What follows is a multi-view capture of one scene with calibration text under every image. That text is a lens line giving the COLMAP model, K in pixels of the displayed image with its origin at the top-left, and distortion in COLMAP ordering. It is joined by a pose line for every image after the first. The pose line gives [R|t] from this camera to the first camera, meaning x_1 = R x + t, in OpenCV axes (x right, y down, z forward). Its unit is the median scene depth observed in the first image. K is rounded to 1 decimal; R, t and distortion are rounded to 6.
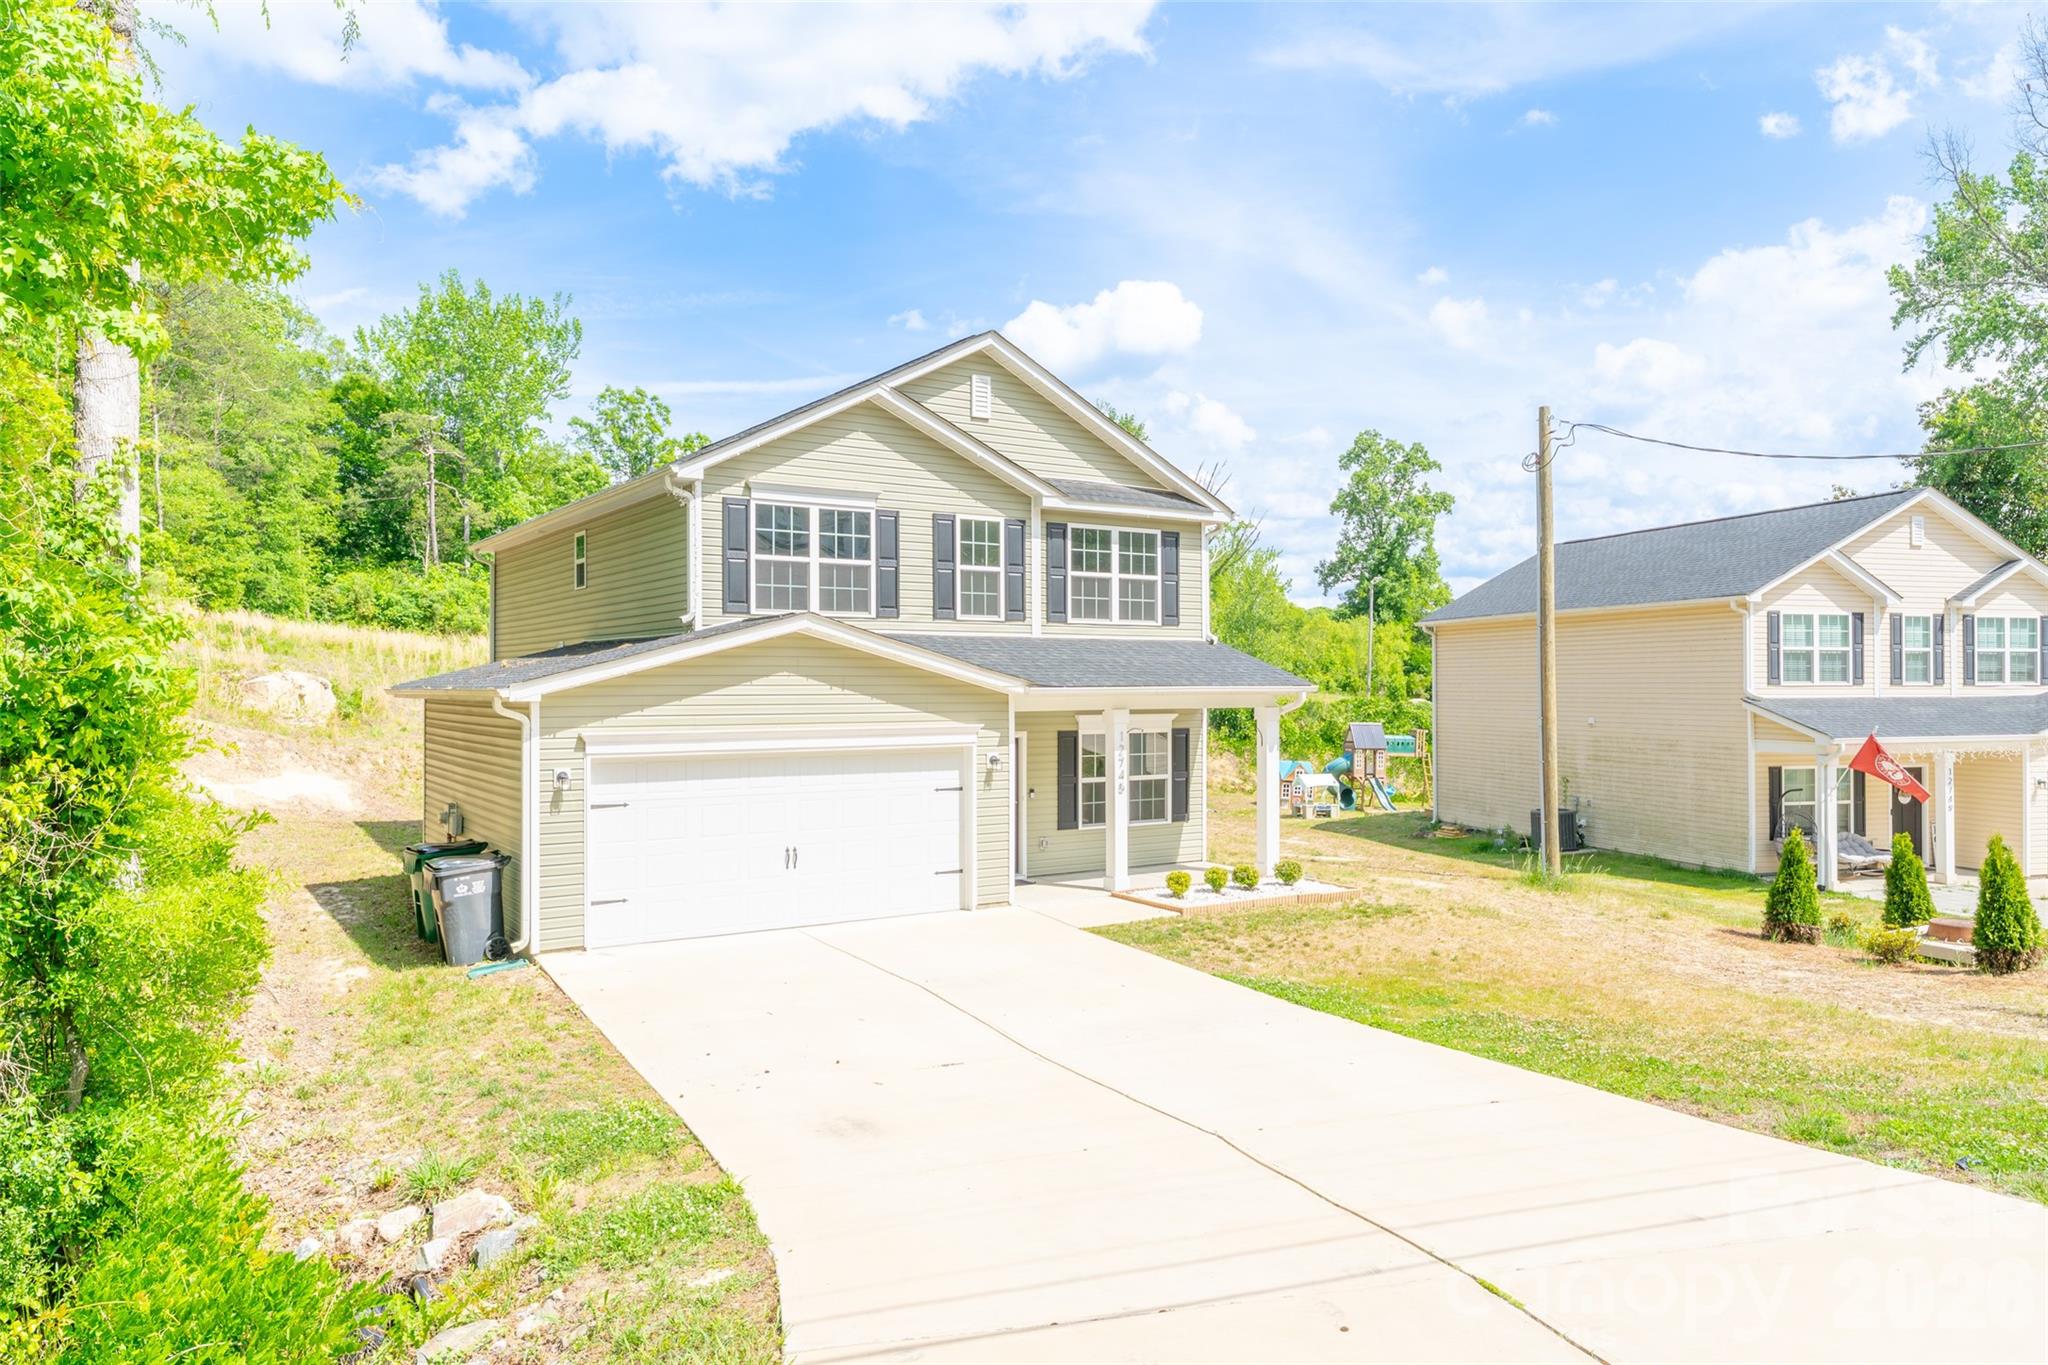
lens RADIAL K [[1362.3, 0, 1024.0], [0, 1362.3, 682.5], [0, 0, 1]] dist [0.000513, -0.000240]
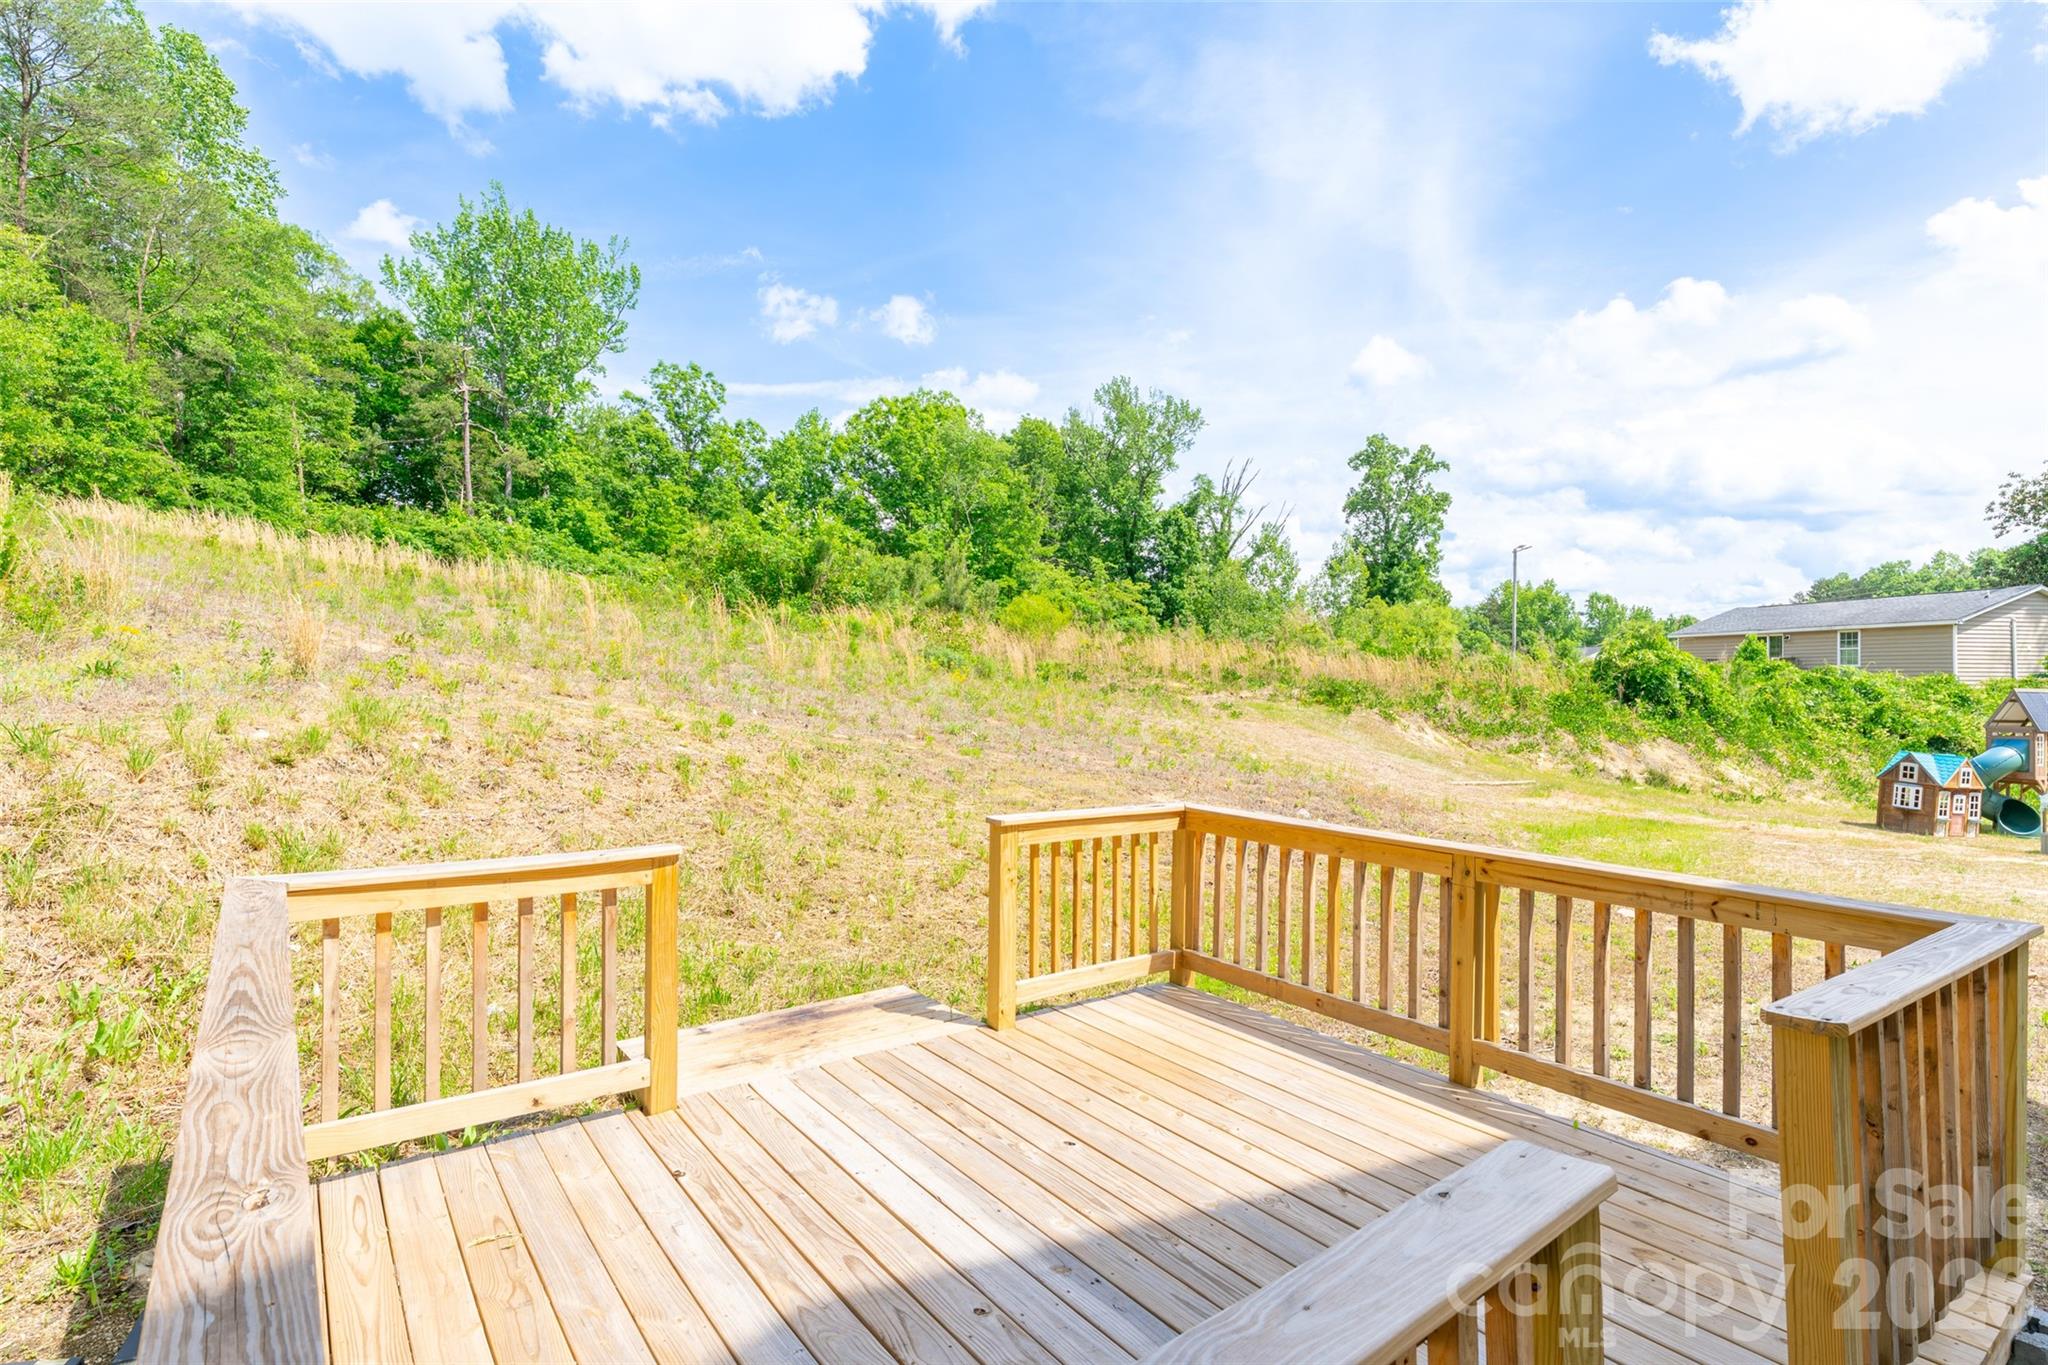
lens RADIAL K [[974.8, 0, 1024.0], [0, 974.8, 682.5], [0, 0, 1]] dist [-0.002173, -0.000193]
pose [[0.996261, 0.004227, 0.086286, -0.562126], [-0.004798, 0.999968, 0.006407, 0.055294], [-0.086256, -0.006797, 0.996250, 1.475075]]
